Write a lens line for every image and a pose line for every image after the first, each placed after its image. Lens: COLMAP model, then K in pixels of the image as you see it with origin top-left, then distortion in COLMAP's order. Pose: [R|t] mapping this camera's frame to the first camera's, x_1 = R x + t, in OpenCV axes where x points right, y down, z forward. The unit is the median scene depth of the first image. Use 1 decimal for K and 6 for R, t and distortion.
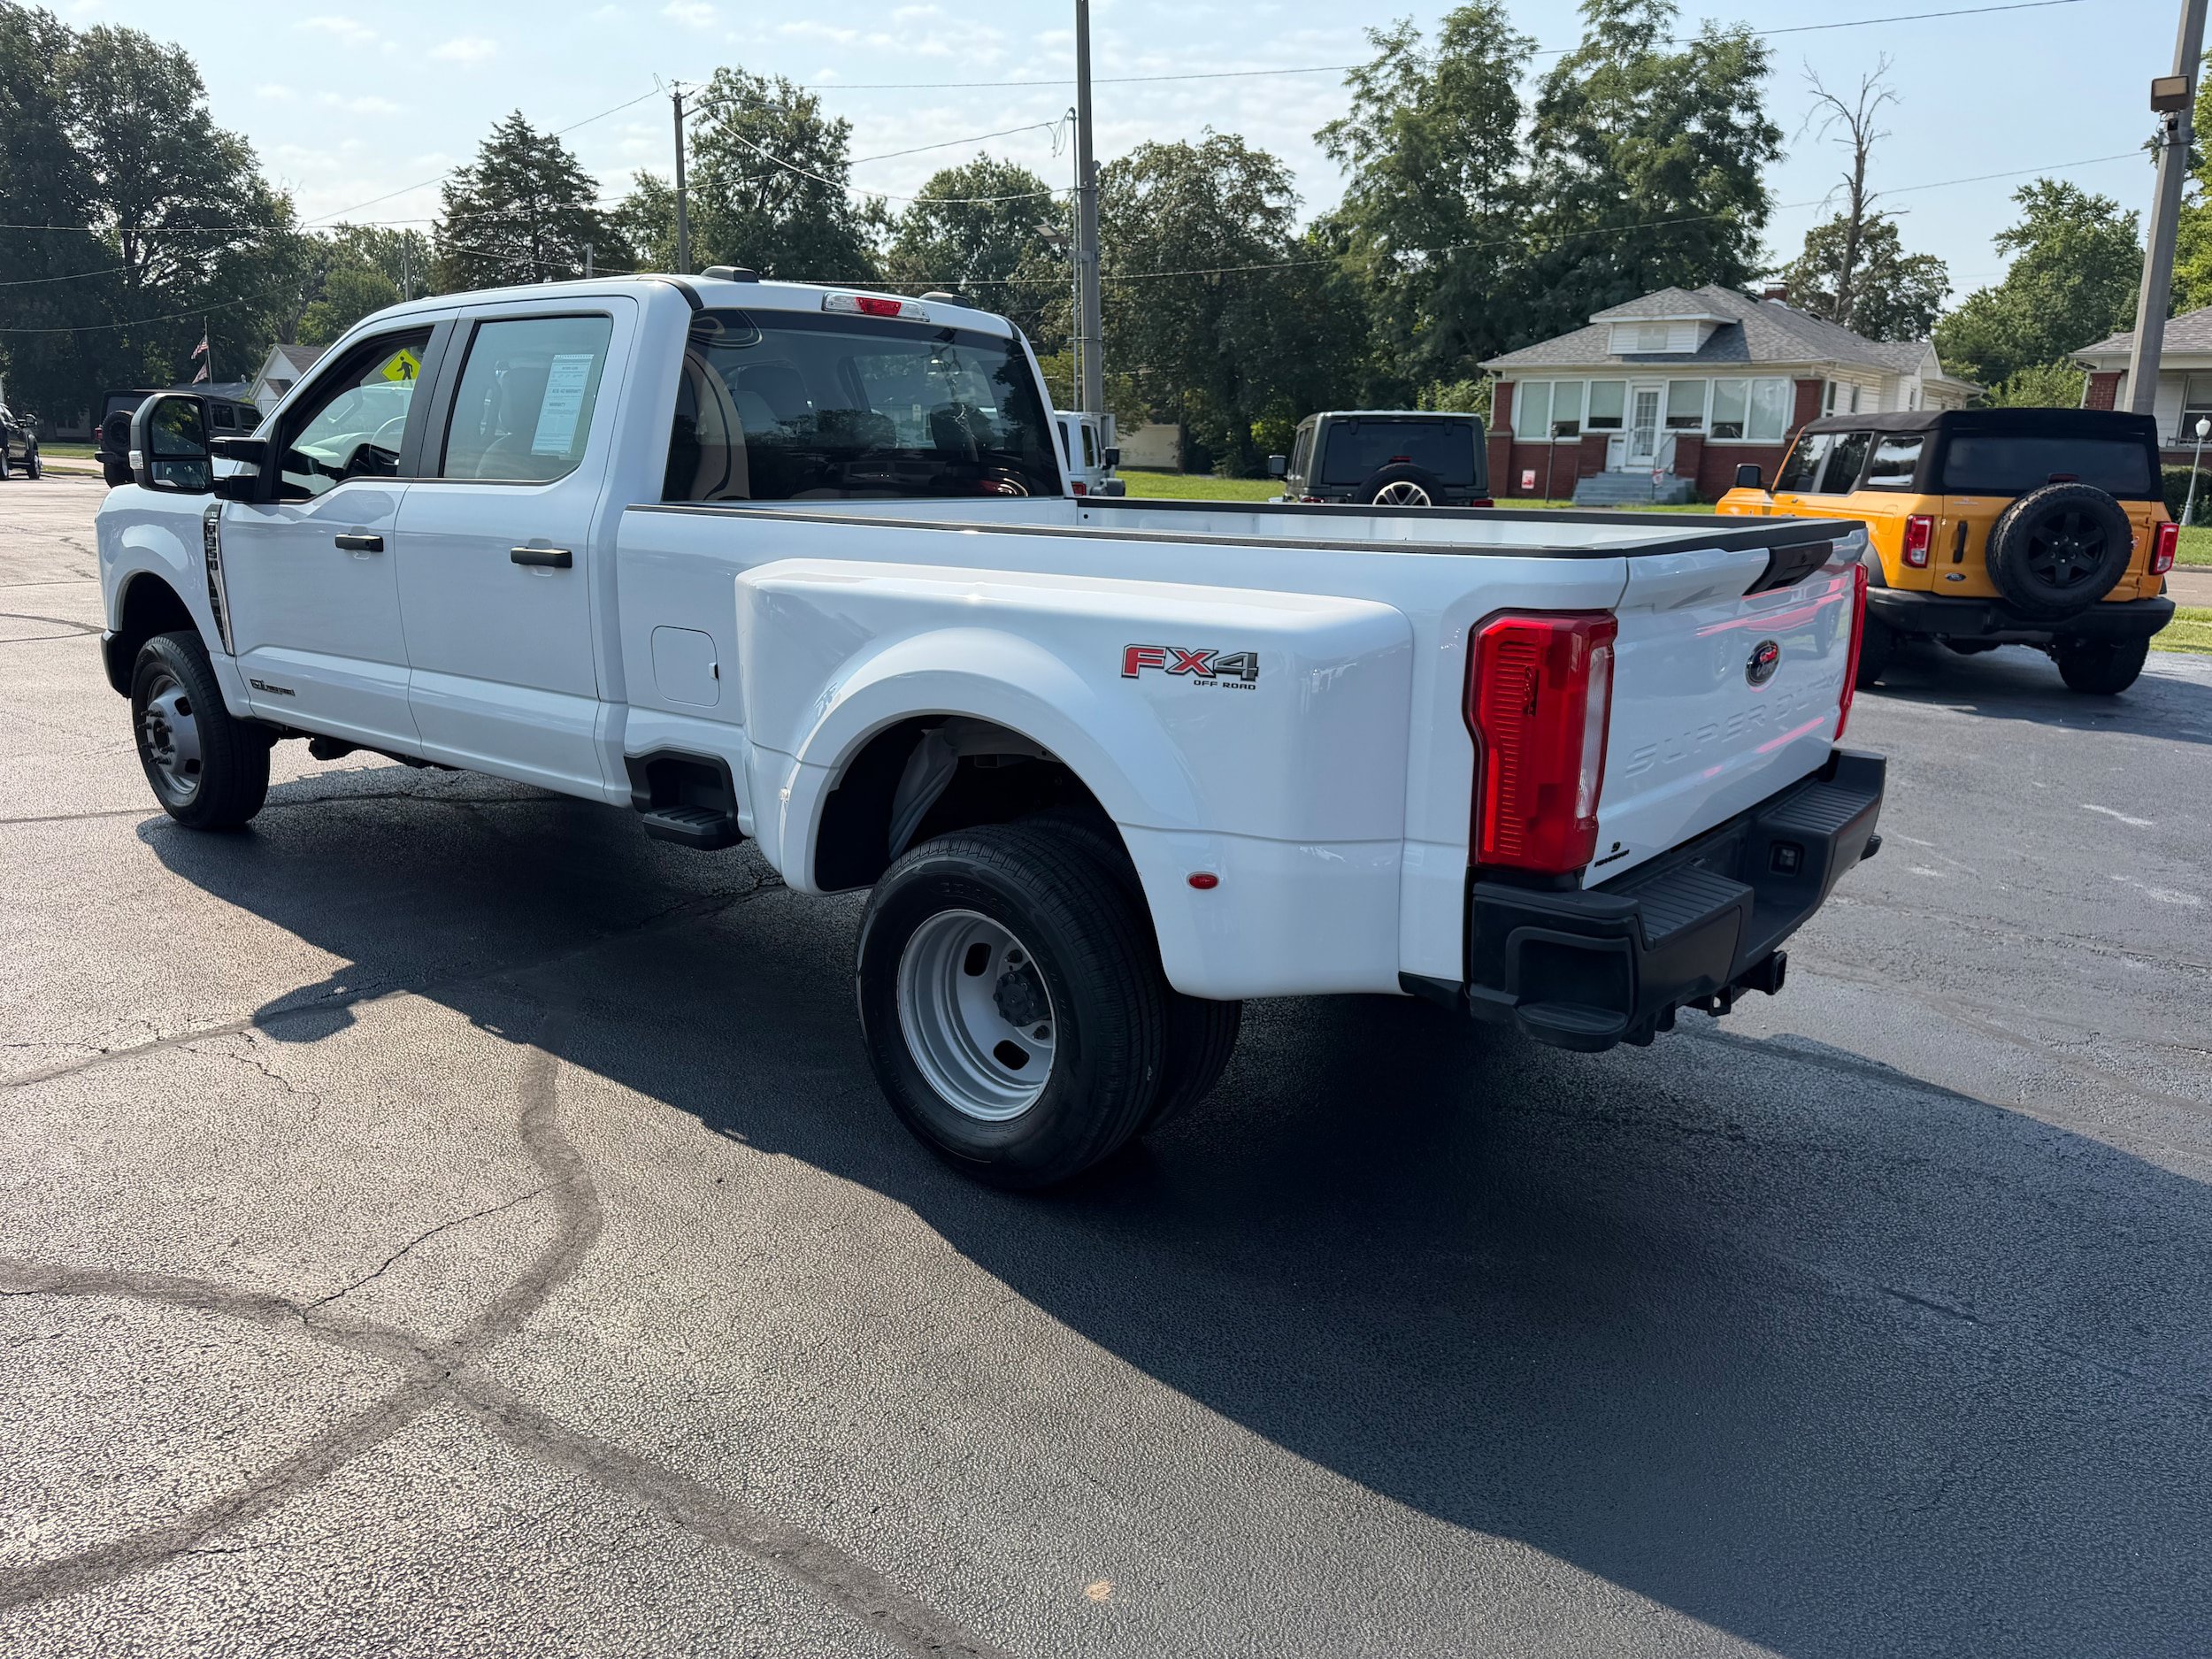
lens RADIAL K [[1552.9, 0, 1064.7], [0, 1552.9, 832.9], [0, 0, 1]] dist [0.002637, -0.006368]
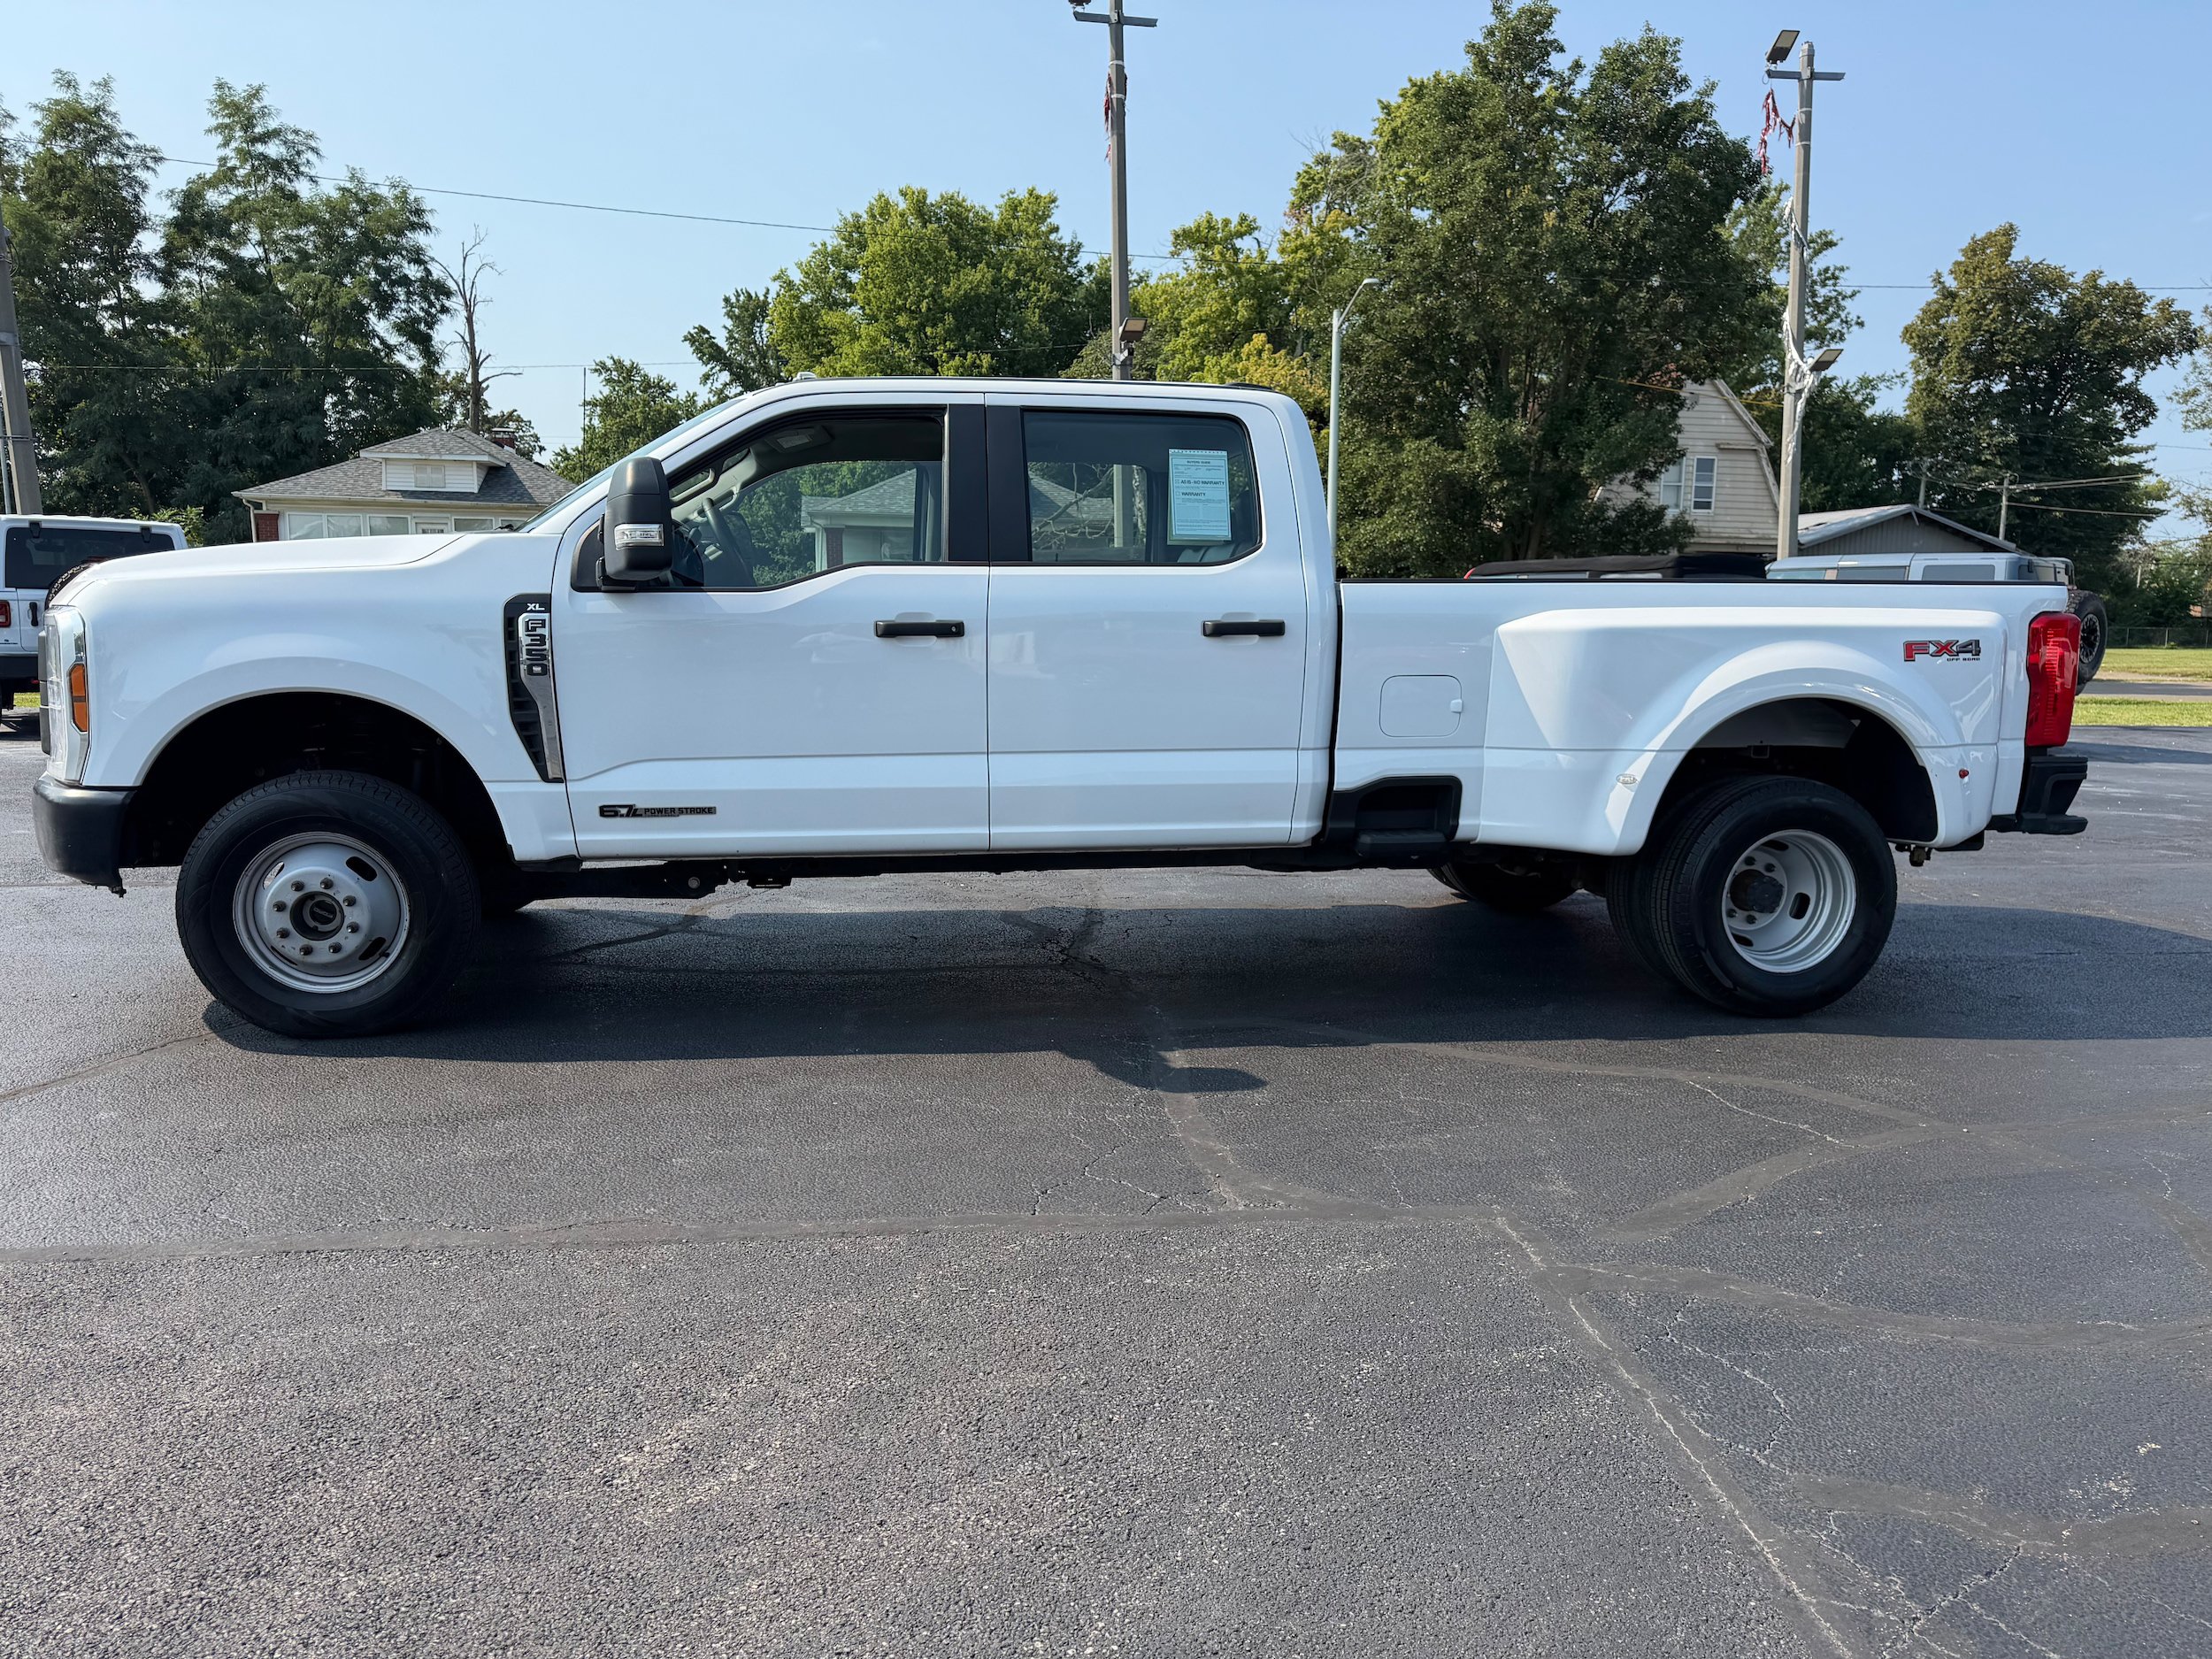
lens RADIAL K [[1584.9, 0, 1102.3], [0, 1584.9, 826.4], [0, 0, 1]] dist [0.020828, -0.025555]
pose [[0.653001, -0.110754, 0.749215, -0.086100], [0.182095, 0.983190, -0.013368, -0.002613], [-0.735140, 0.145158, 0.662192, 0.022946]]
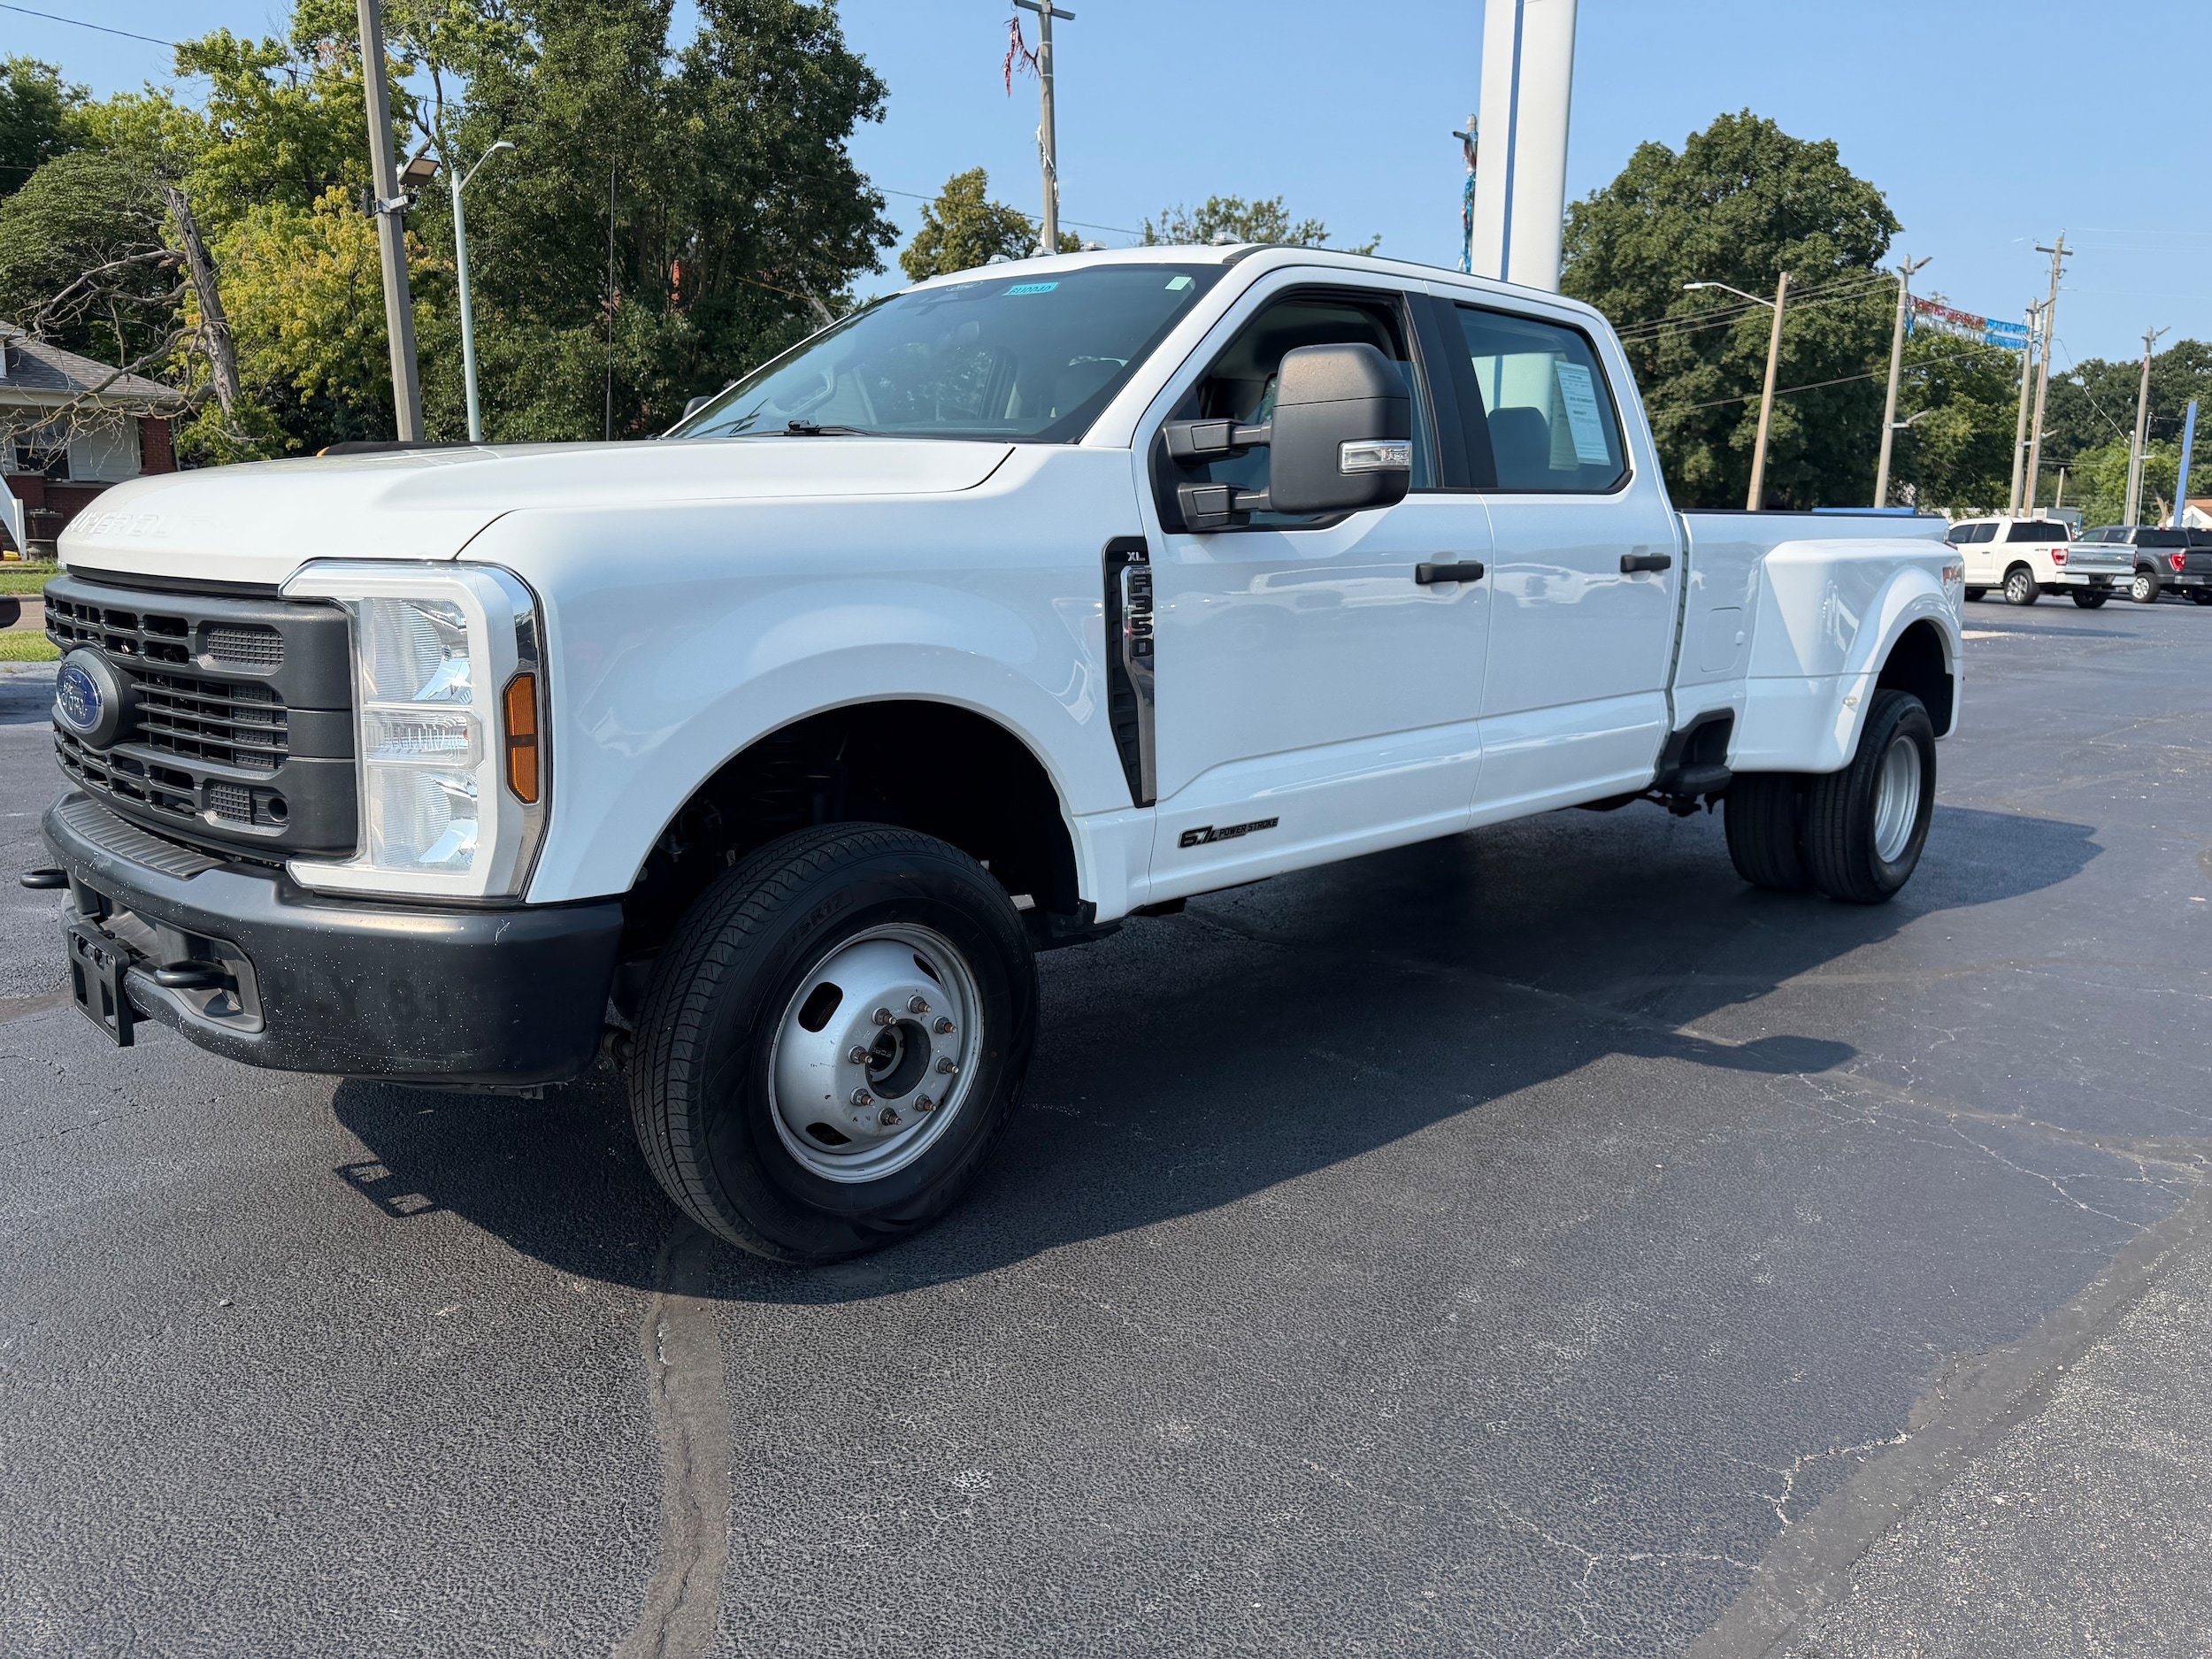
lens RADIAL K [[1584.9, 0, 1102.3], [0, 1584.9, 826.4], [0, 0, 1]] dist [0.020828, -0.025555]
pose [[0.099279, -0.197424, 0.975278, -0.097723], [0.222679, 0.959671, 0.171597, -0.018494], [-0.969824, 0.200138, 0.139238, 0.083308]]
